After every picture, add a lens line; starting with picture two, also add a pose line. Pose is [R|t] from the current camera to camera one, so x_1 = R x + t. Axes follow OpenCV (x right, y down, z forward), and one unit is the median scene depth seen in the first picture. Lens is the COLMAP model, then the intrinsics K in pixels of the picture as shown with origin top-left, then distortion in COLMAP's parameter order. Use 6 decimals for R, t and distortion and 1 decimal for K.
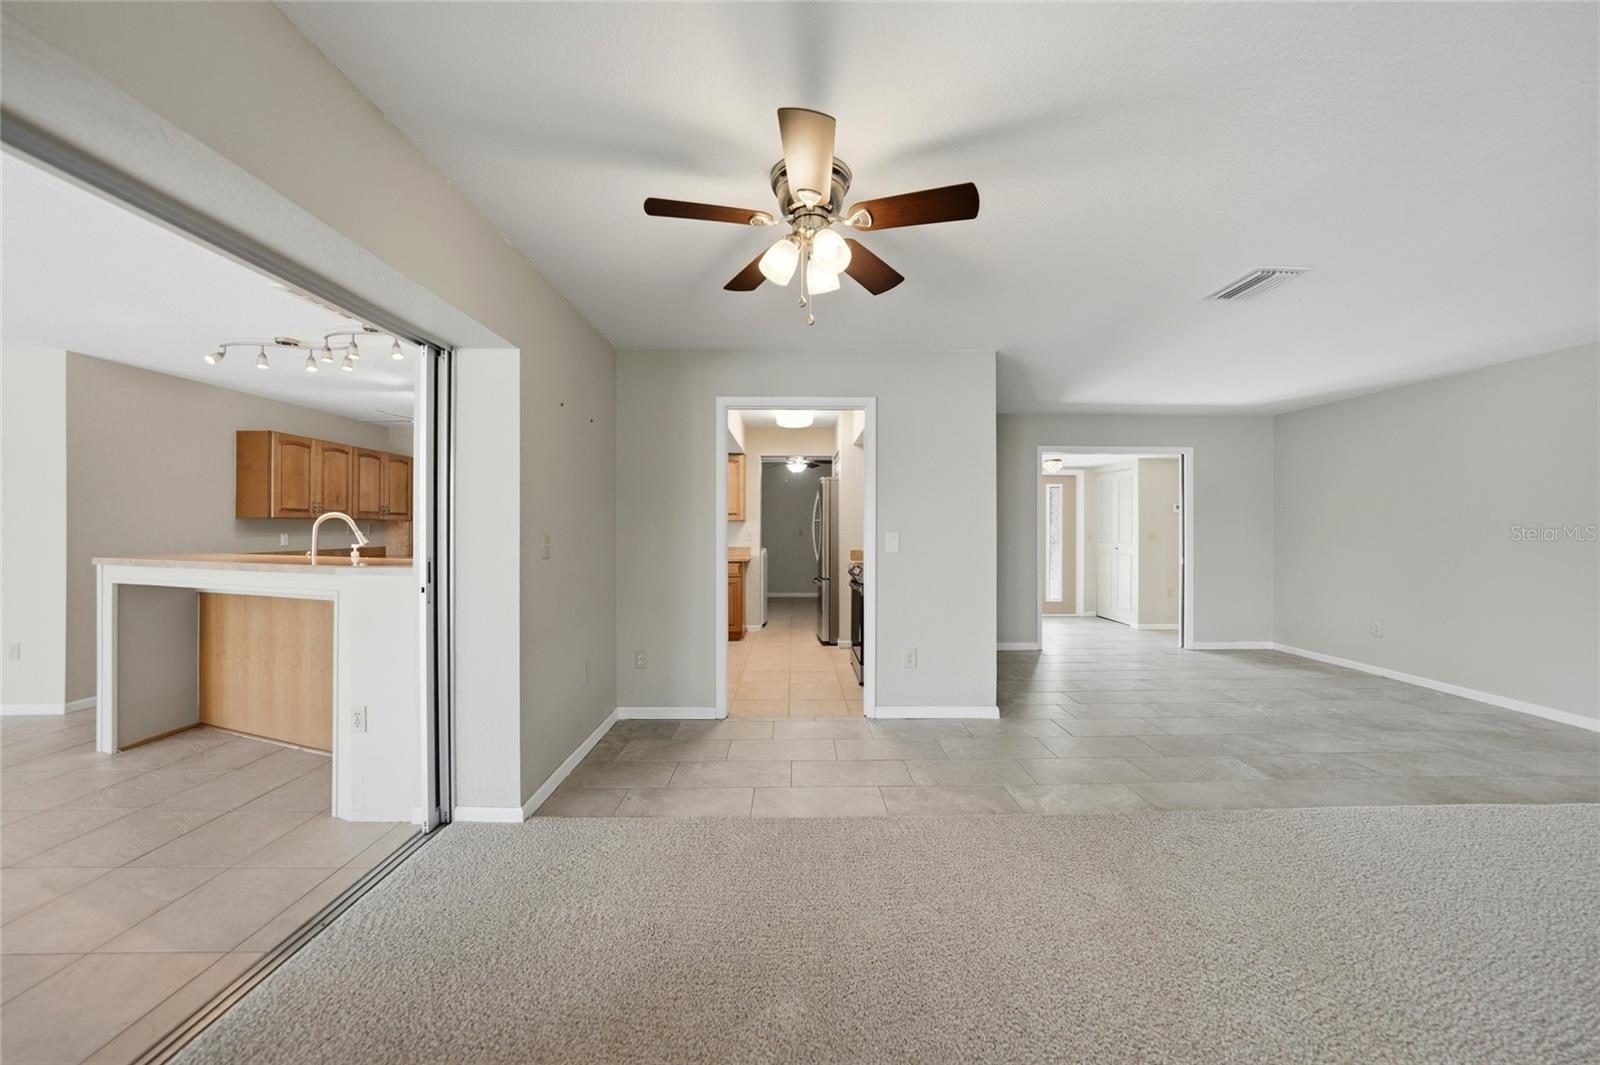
lens RADIAL K [[557.6, 0, 778.3], [0, 557.6, 527.2], [0, 0, 1]] dist [-0.000873, -0.000100]
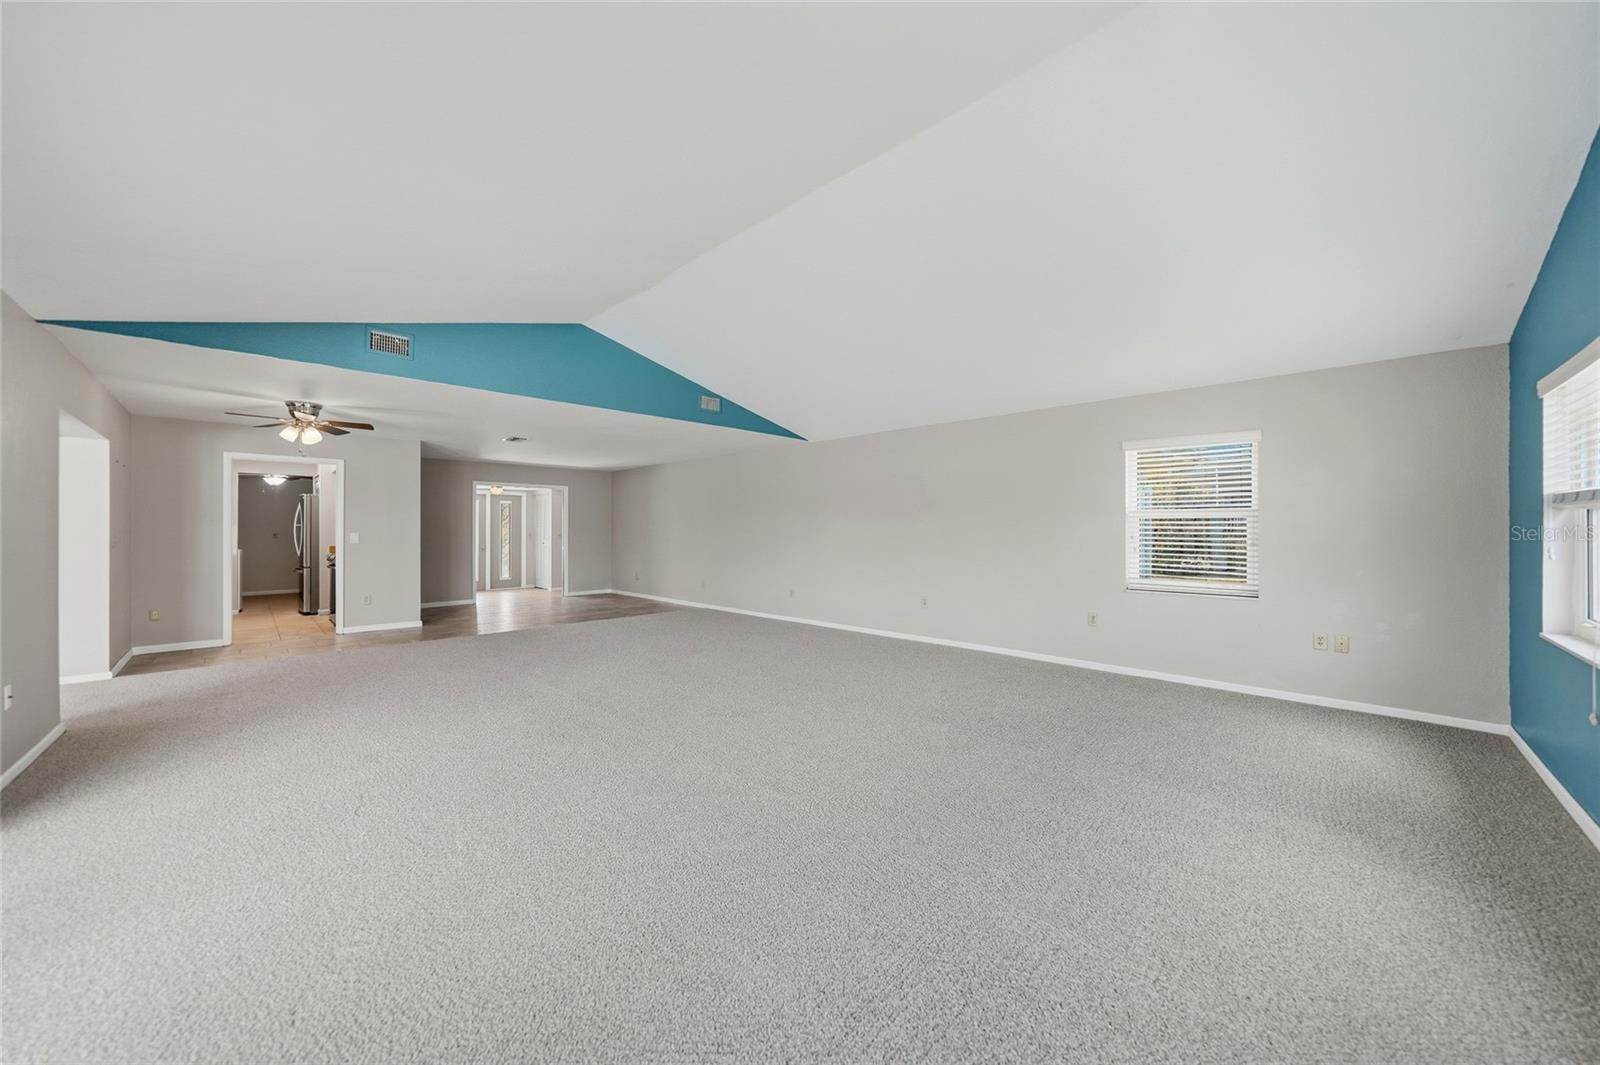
lens RADIAL K [[557.6, 0, 778.3], [0, 557.6, 527.2], [0, 0, 1]] dist [-0.000873, -0.000100]
pose [[0.702292, 0.001393, 0.711888, -0.077232], [0.002642, 0.999986, -0.004563, 0.002009], [-0.711884, 0.005085, 0.702278, -0.794278]]
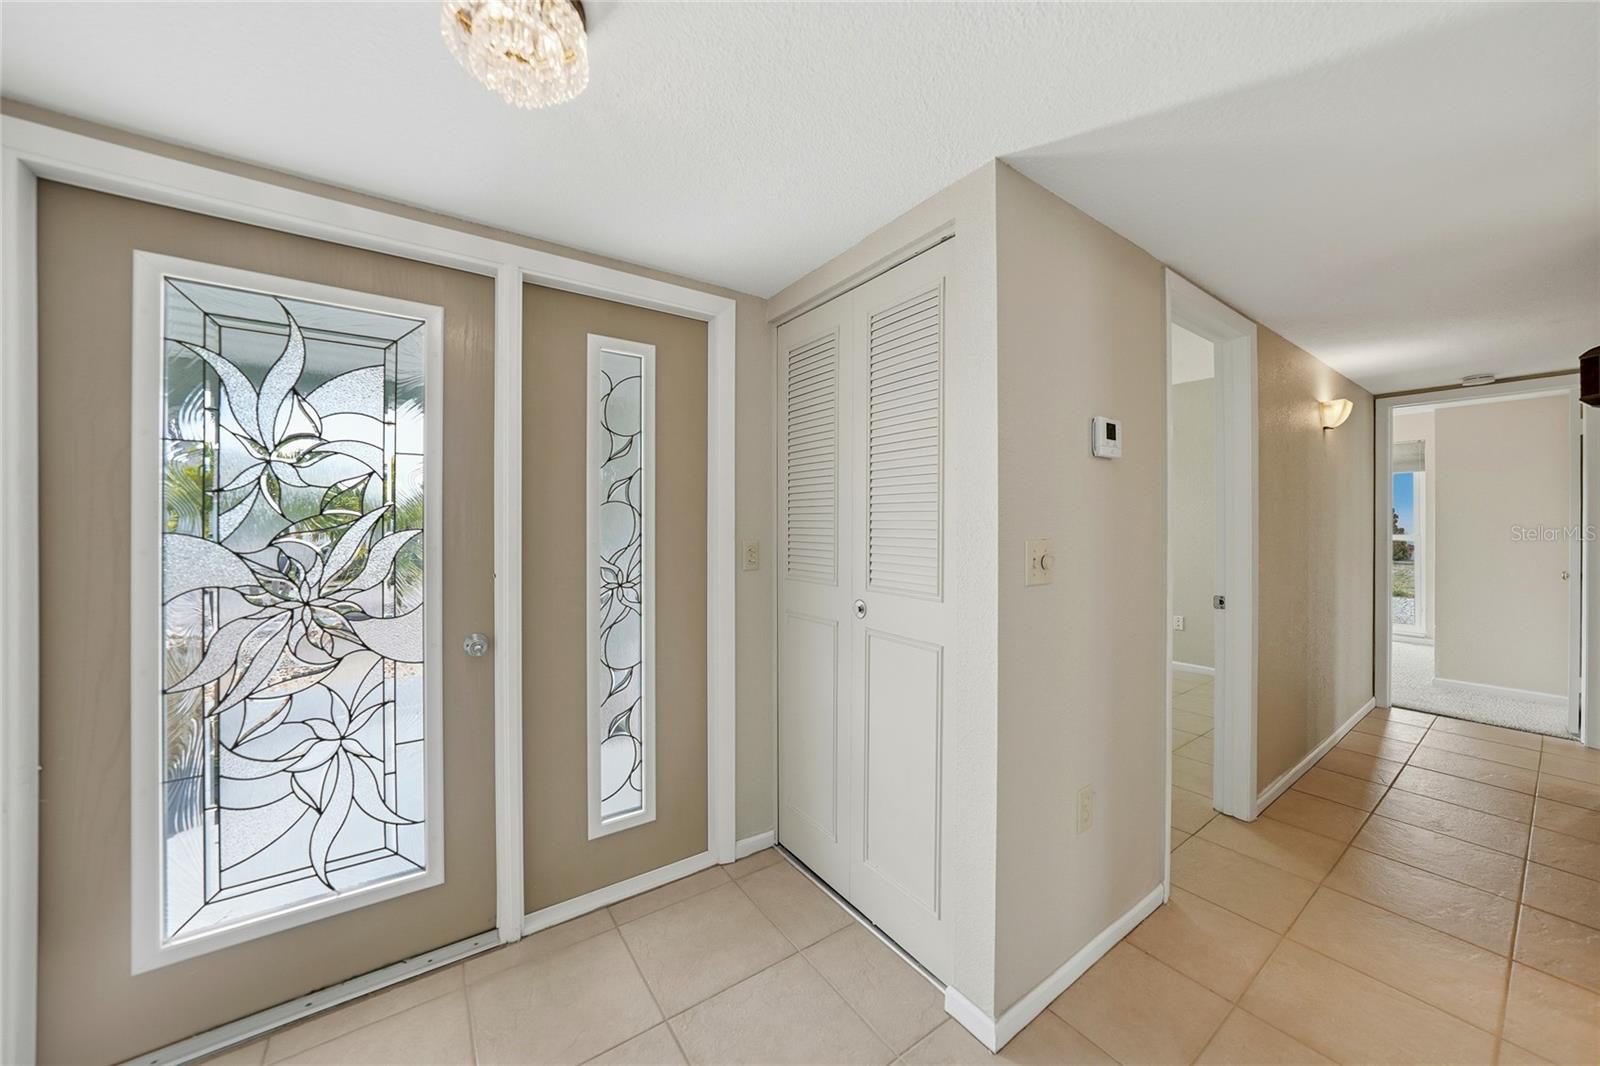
lens RADIAL K [[565.1, 0, 808.9], [0, 565.1, 529.6], [0, 0, 1]] dist [-0.000078, 0.003892]
pose [[0.802230, -0.001069, 0.597014, 0.585873], [0.000436, 0.999999, 0.001205, 0.005351], [-0.597014, -0.000707, 0.802230, 1.074384]]
